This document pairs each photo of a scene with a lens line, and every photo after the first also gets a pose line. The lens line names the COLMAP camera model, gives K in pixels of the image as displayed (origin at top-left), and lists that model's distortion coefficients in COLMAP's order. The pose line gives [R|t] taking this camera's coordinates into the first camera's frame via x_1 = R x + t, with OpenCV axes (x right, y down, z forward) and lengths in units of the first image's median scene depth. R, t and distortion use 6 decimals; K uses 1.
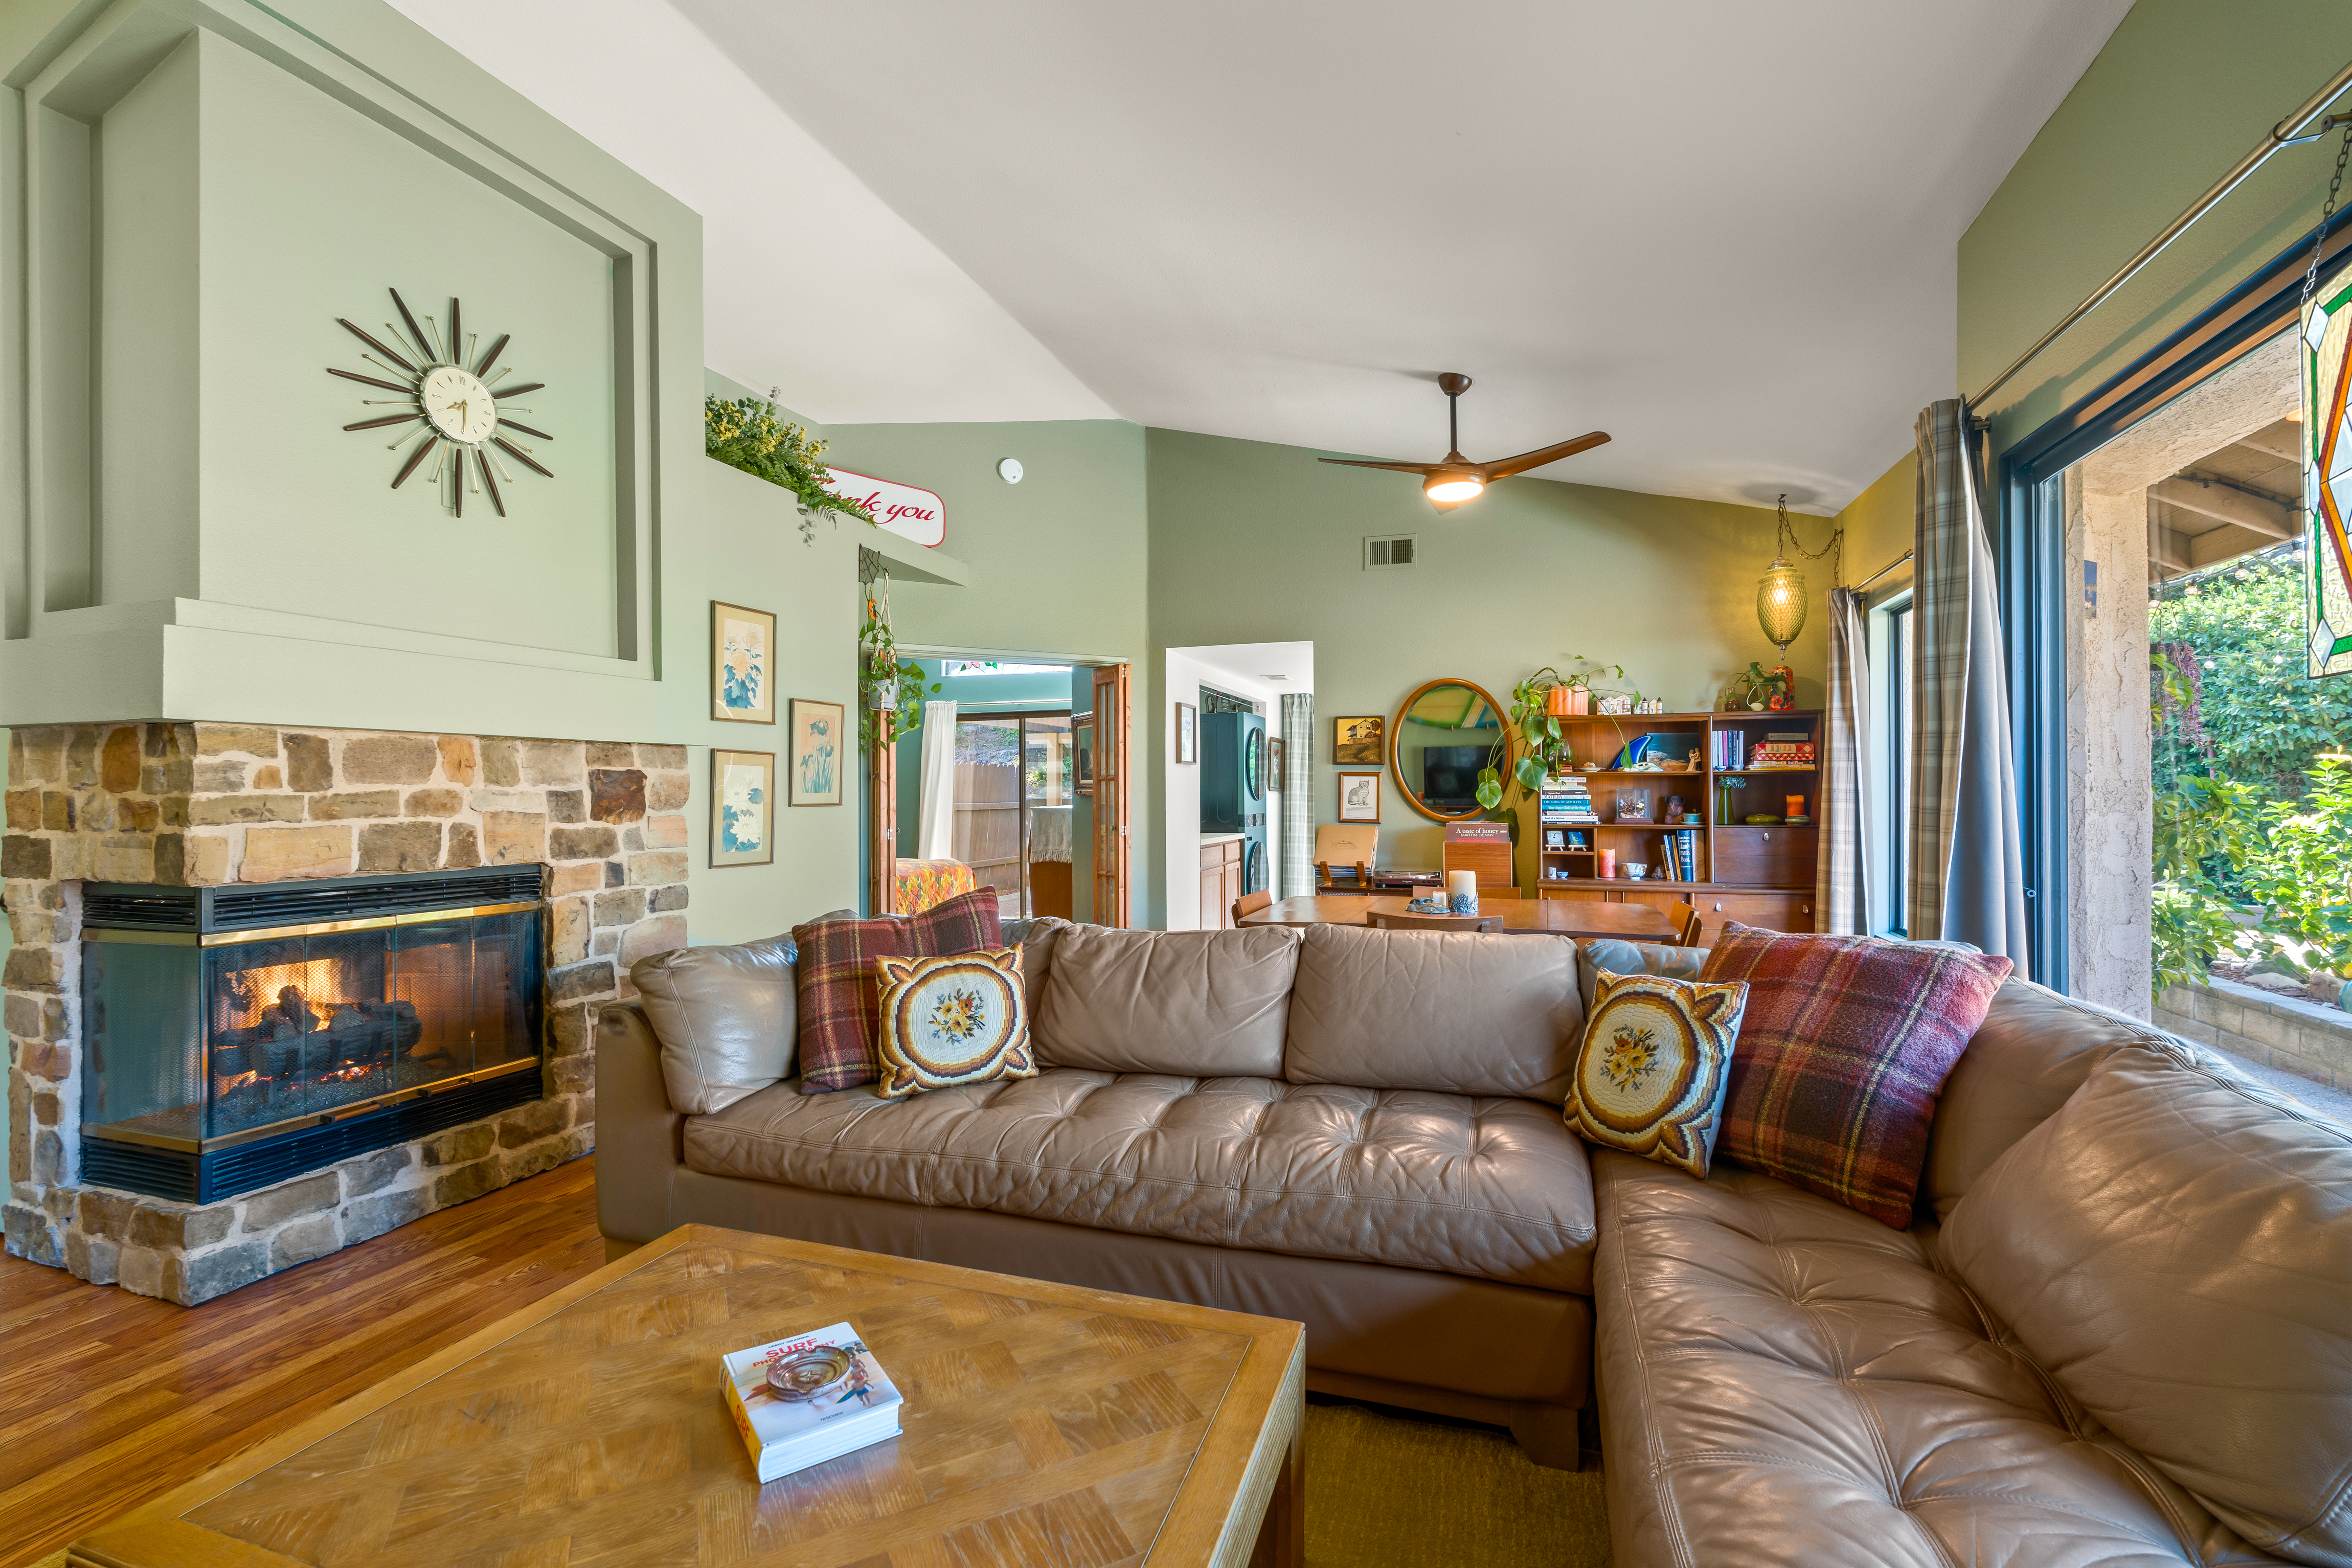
lens RADIAL K [[1030.0, 0, 1172.7], [0, 1030.0, 778.9], [0, 0, 1]] dist [-0.002835, 0.000342]
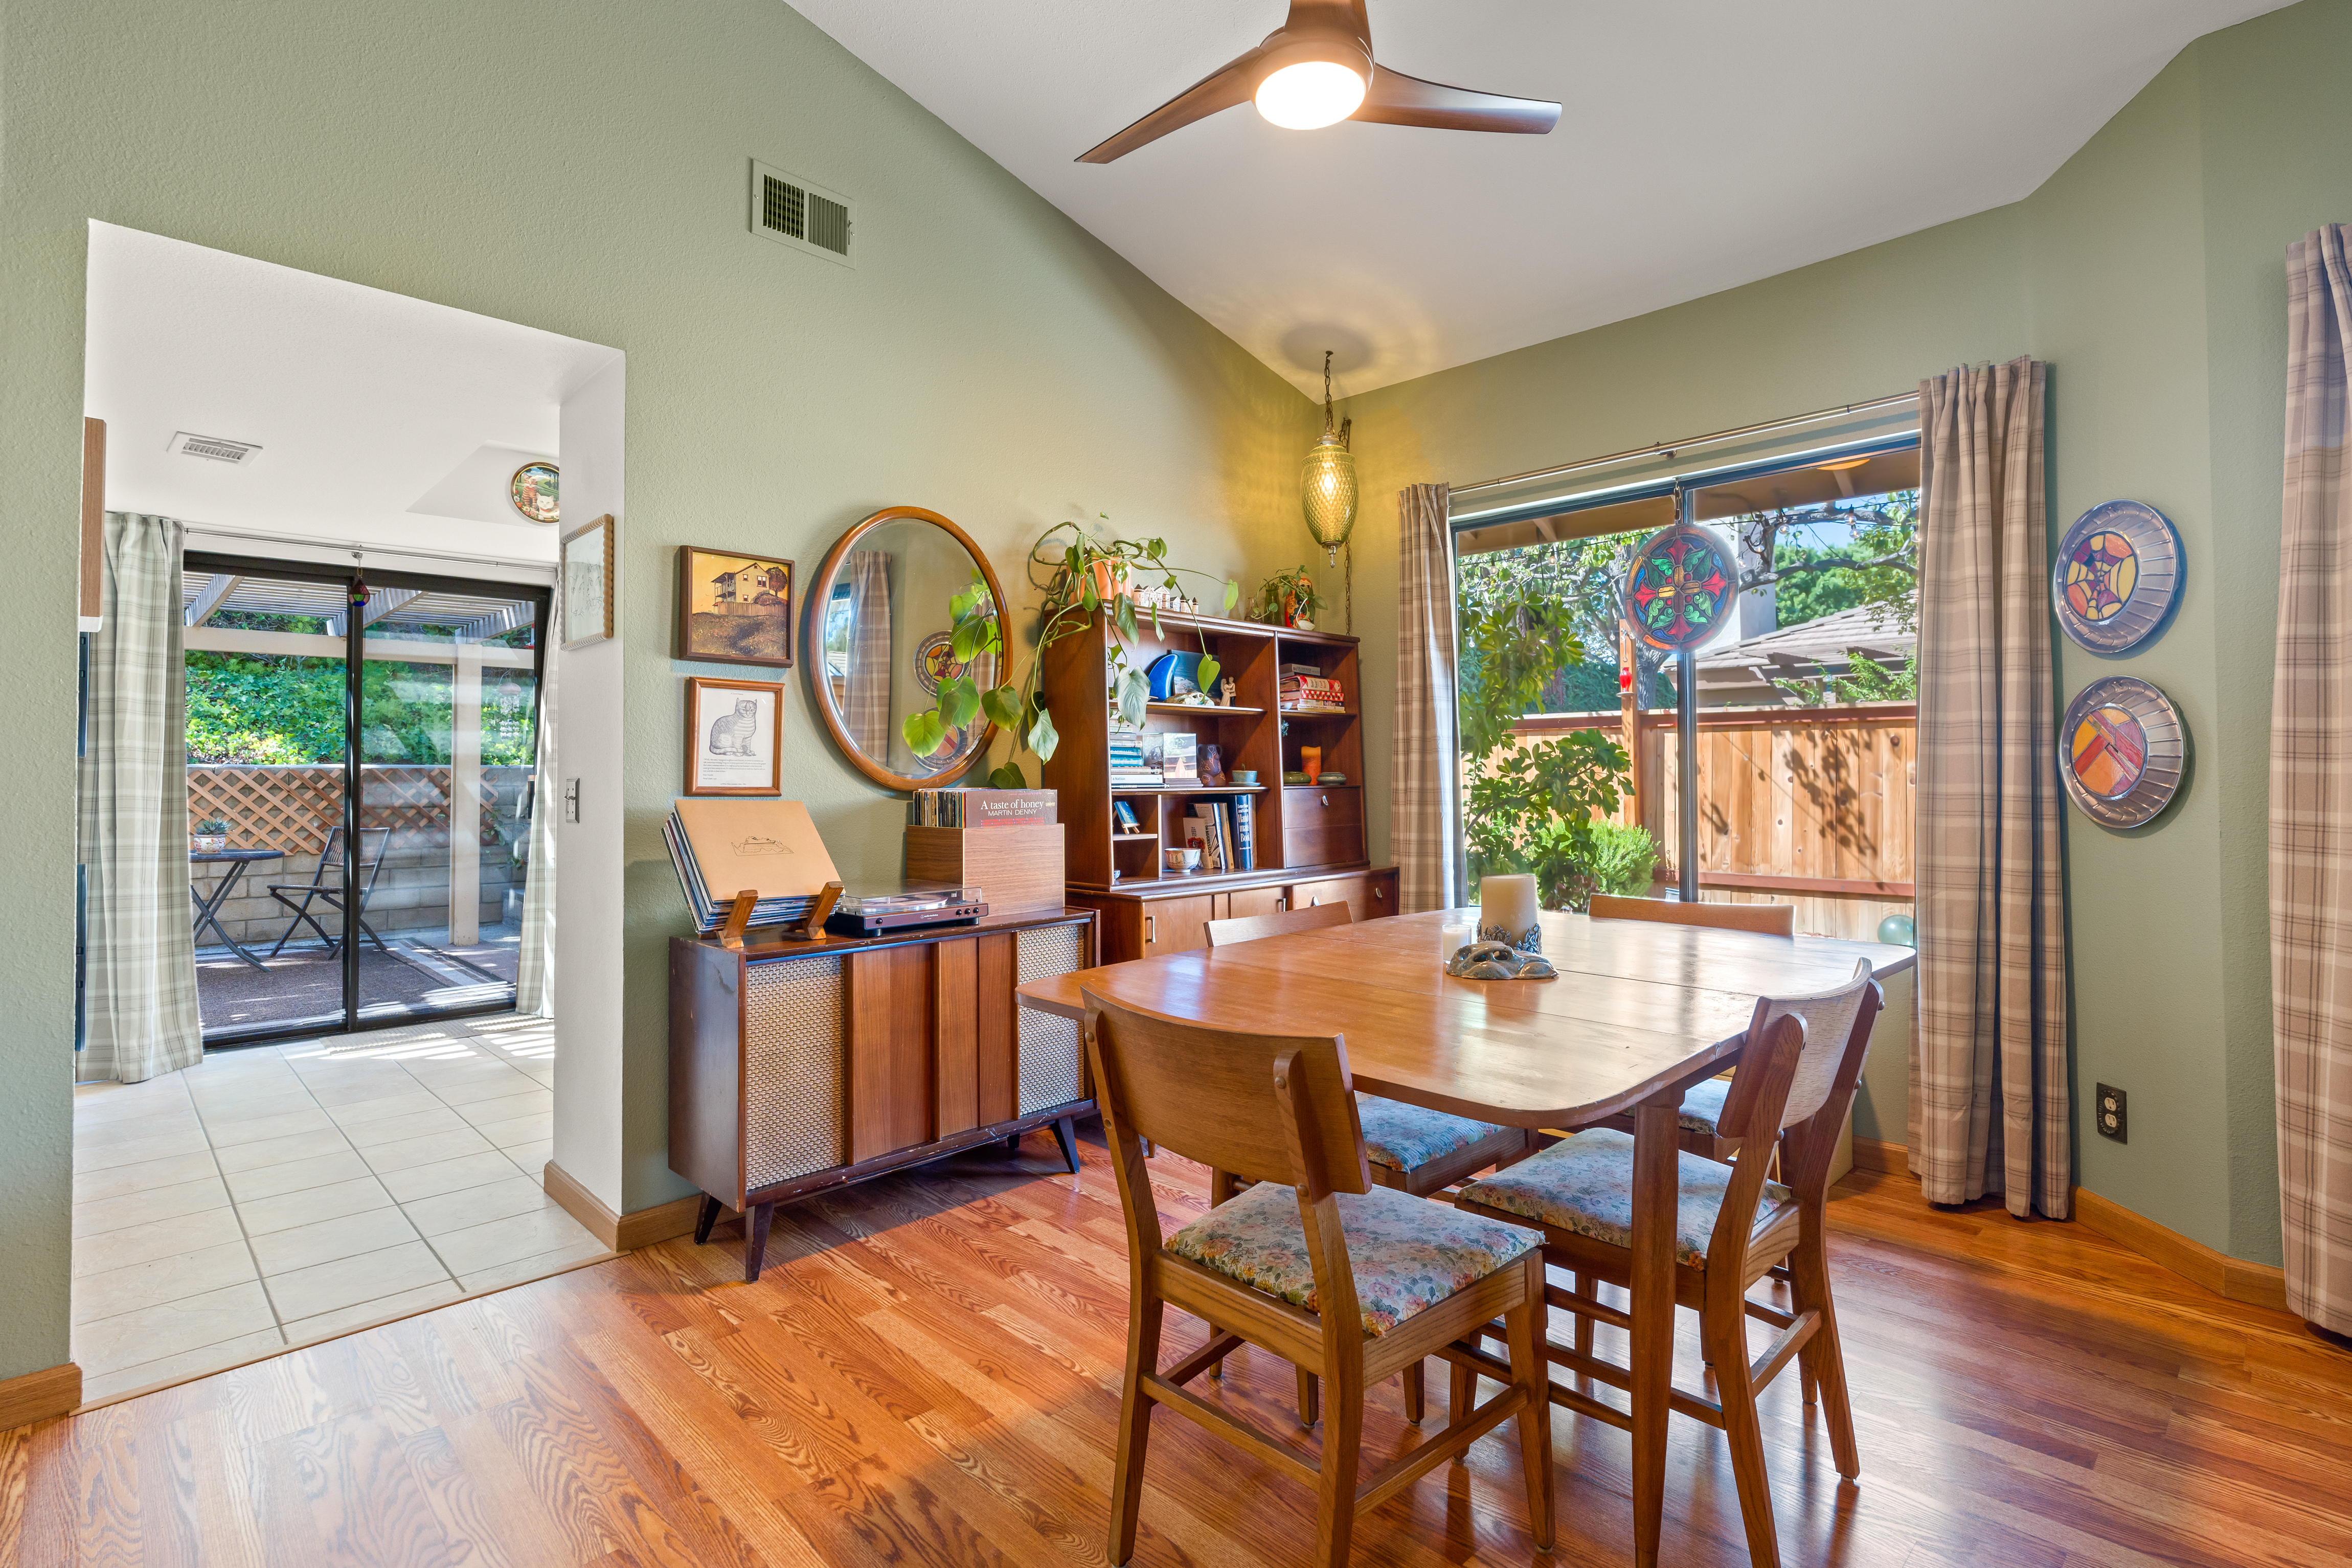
lens RADIAL K [[1103.9, 0, 1184.4], [0, 1103.9, 755.5], [0, 0, 1]] dist [-0.014674, 0.000261]
pose [[0.434503, 0.015999, 0.900528, -0.177170], [-0.012107, 0.999856, -0.011922, 0.032373], [-0.900589, -0.005722, 0.434633, 0.693945]]
